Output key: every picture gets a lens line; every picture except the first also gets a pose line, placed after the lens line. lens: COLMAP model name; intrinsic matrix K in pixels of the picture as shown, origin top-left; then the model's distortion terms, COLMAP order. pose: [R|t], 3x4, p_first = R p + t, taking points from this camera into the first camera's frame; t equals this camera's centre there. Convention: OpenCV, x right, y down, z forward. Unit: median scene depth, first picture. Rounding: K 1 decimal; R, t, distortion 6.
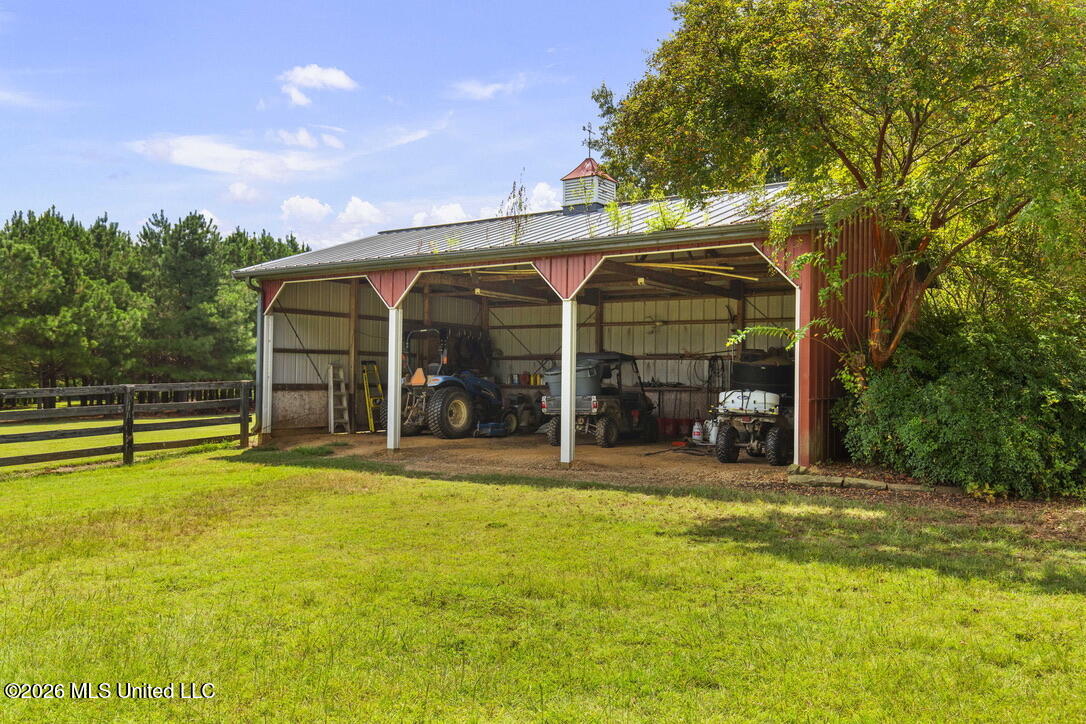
lens RADIAL K [[808.1, 0, 543.0], [0, 808.1, 362.0], [0, 0, 1]] dist [-0.003389, 0.000901]
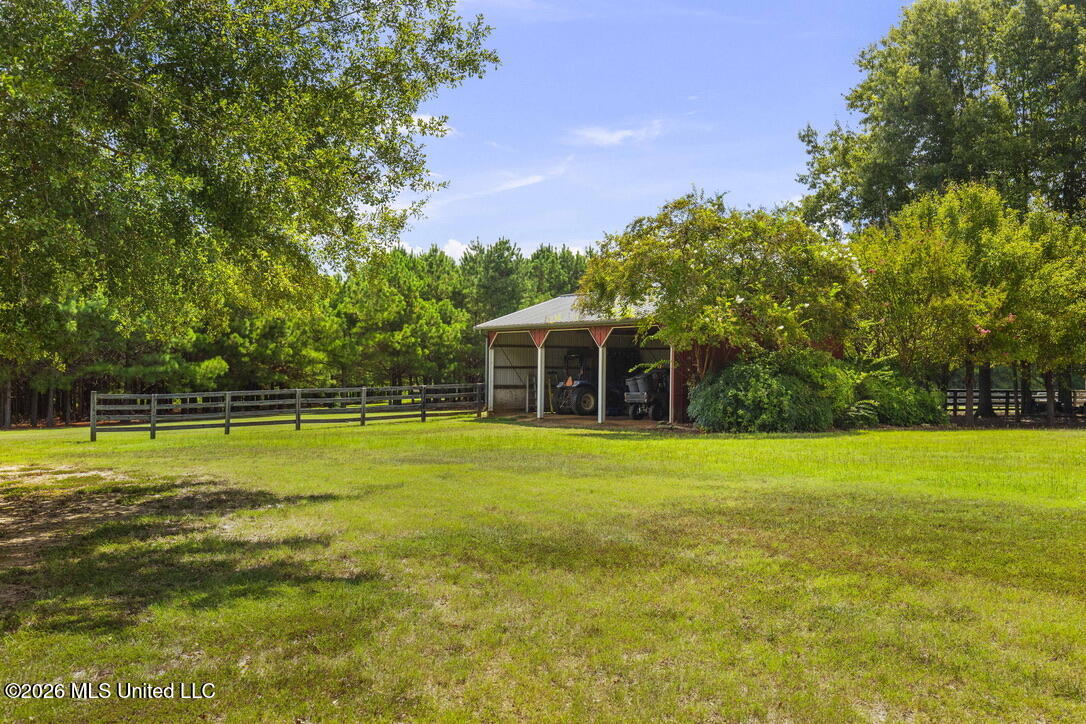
lens RADIAL K [[808.1, 0, 543.0], [0, 808.1, 362.0], [0, 0, 1]] dist [-0.003389, 0.000901]
pose [[0.931713, -0.006256, -0.363142, 0.076231], [0.006567, 0.999978, -0.000379, -0.004223], [0.363136, -0.002031, 0.931734, -0.119374]]
